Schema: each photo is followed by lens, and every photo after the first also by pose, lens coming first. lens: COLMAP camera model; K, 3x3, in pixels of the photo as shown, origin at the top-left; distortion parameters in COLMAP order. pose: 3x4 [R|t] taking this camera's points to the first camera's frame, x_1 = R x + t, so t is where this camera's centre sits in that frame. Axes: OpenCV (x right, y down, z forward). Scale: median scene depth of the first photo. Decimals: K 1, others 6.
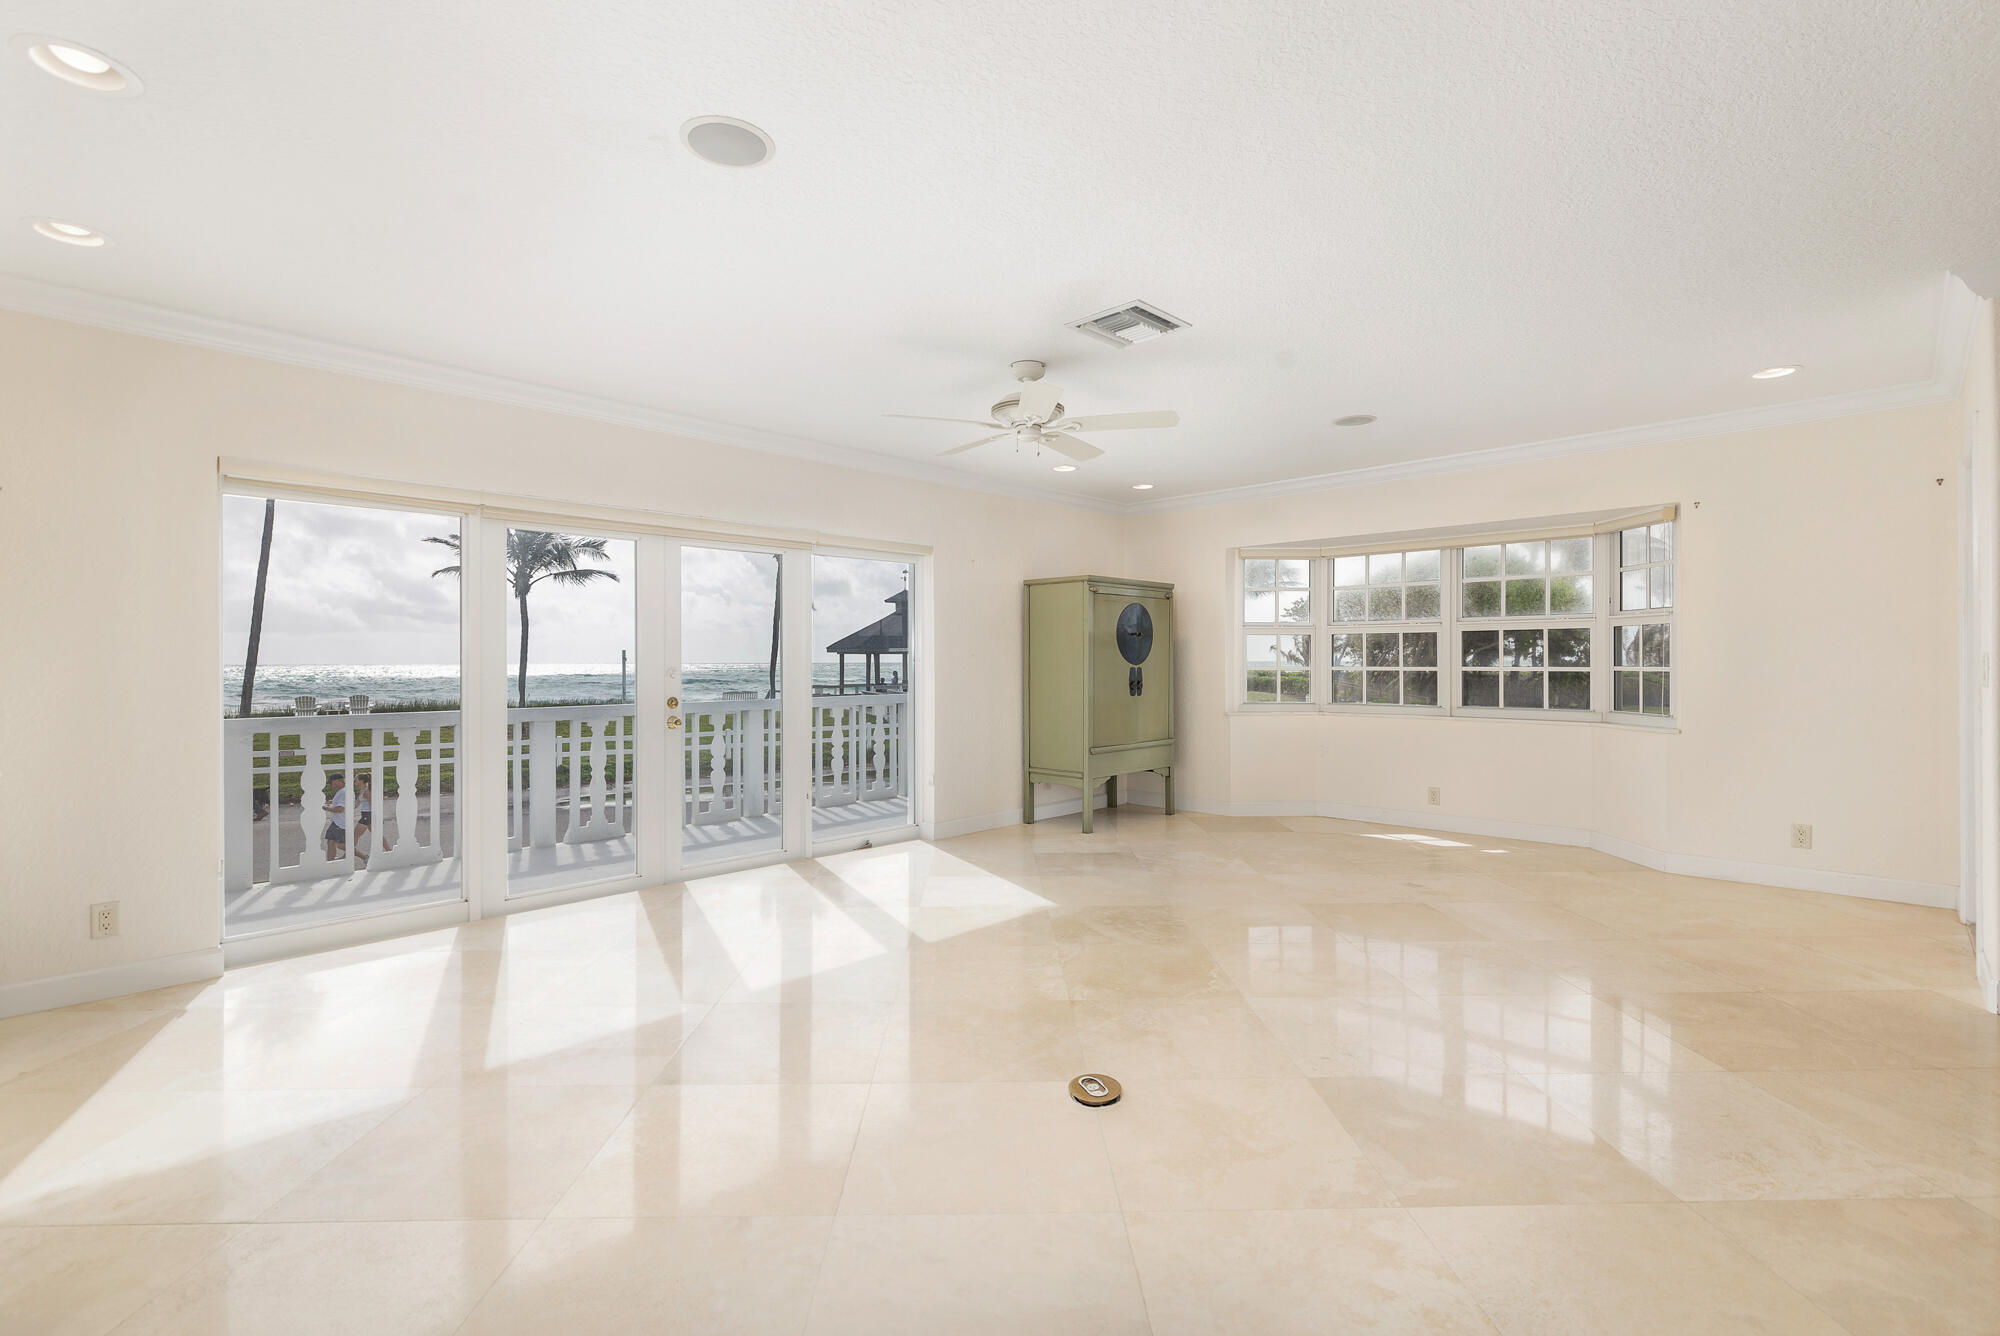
lens RADIAL K [[908.1, 0, 1004.1], [0, 908.1, 655.5], [0, 0, 1]] dist [-0.000107, -0.001003]
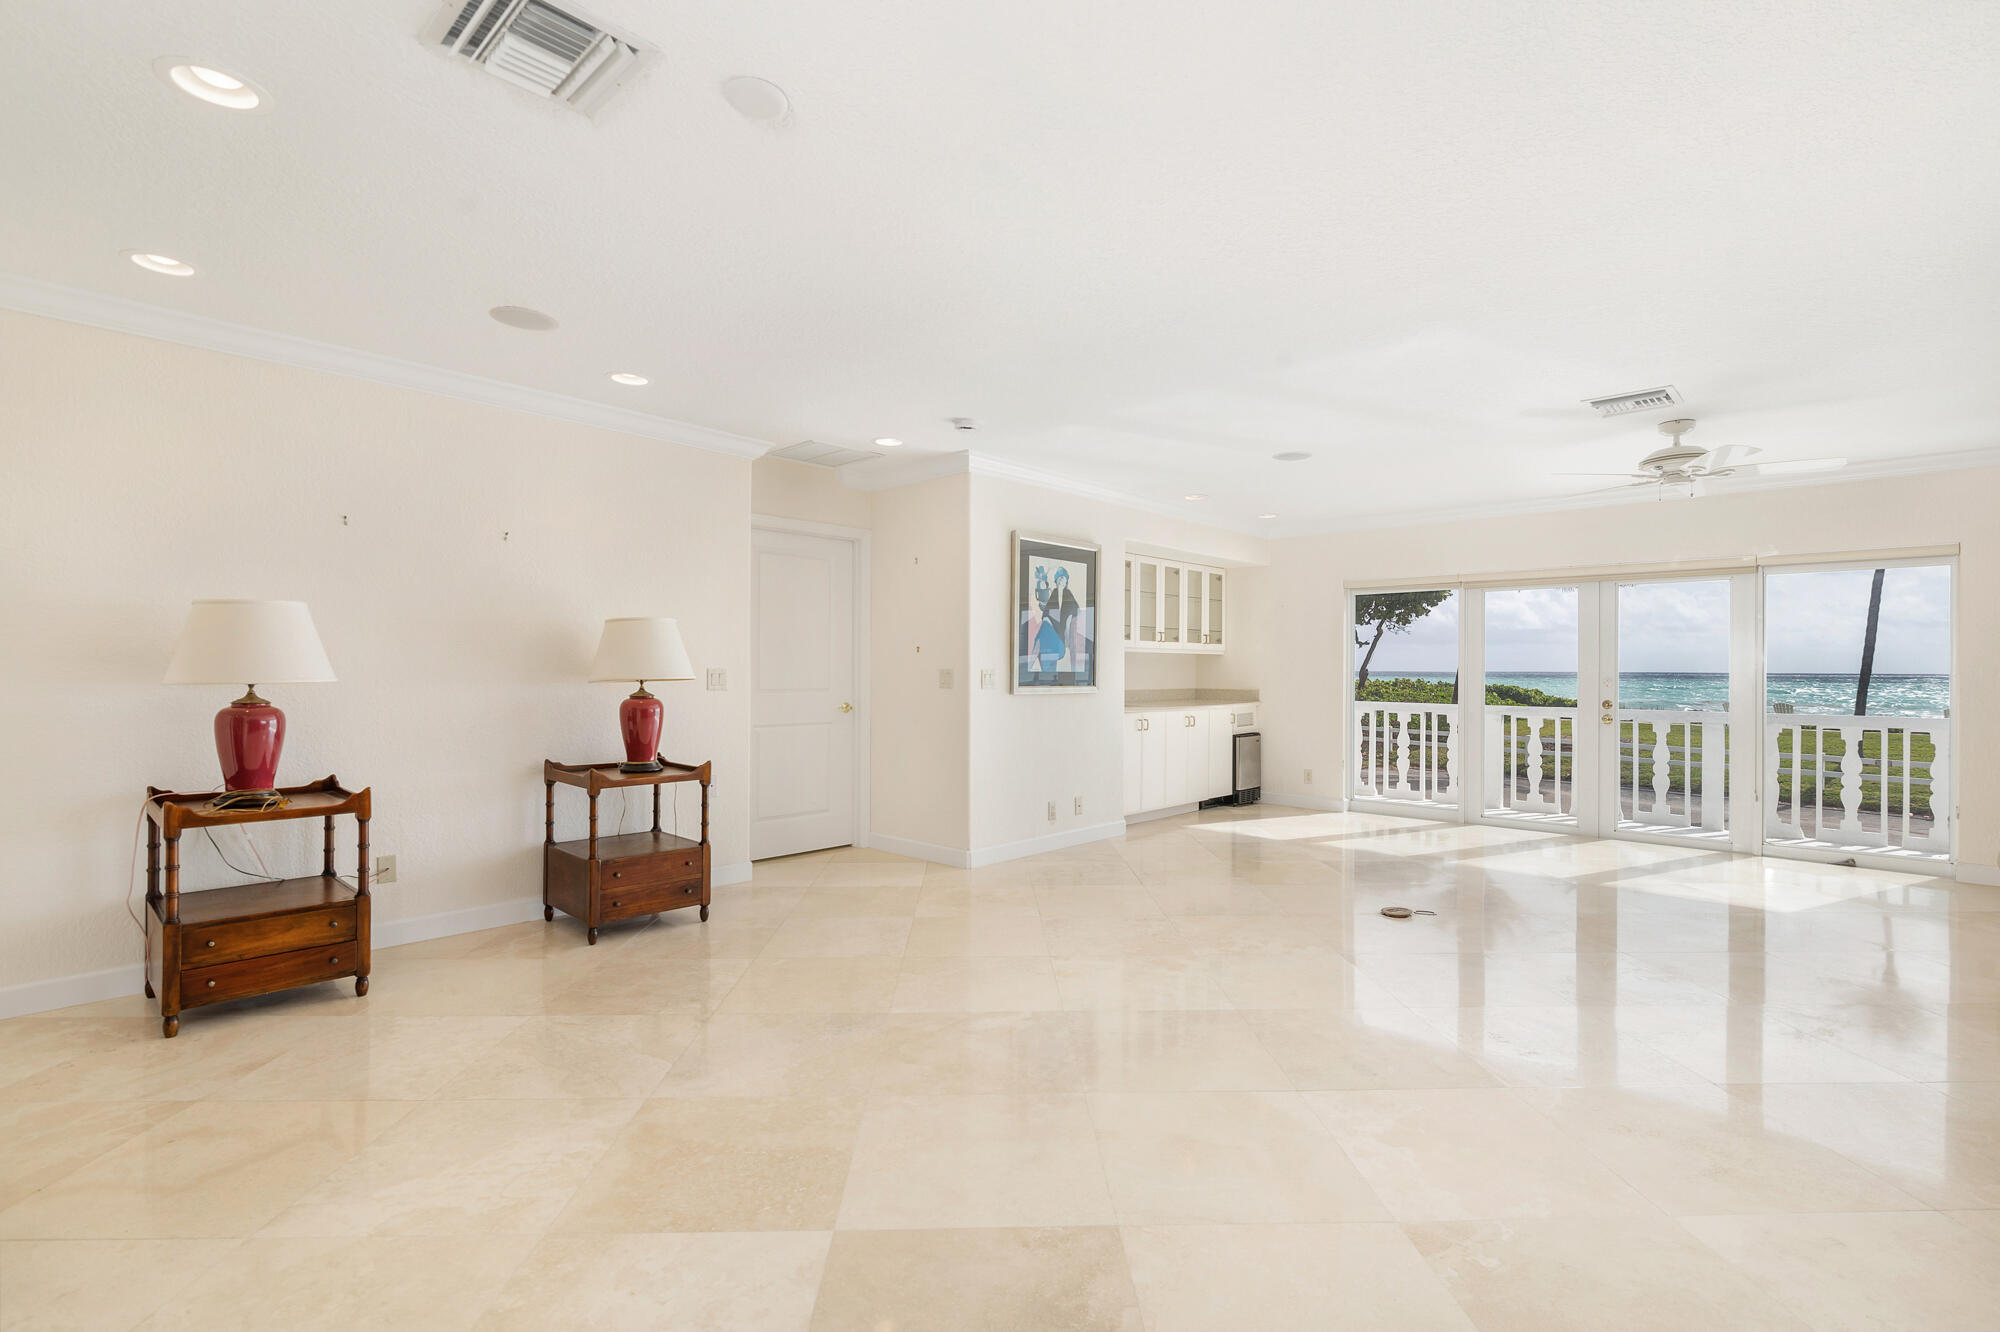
lens RADIAL K [[908.1, 0, 1008.0], [0, 908.1, 666.9], [0, 0, 1]] dist [-0.000107, -0.001003]
pose [[0.015524, 0.001608, -0.999878, 0.694884], [0.001709, 0.999997, 0.001634, -0.004812], [0.999878, -0.001734, 0.015521, 0.071075]]
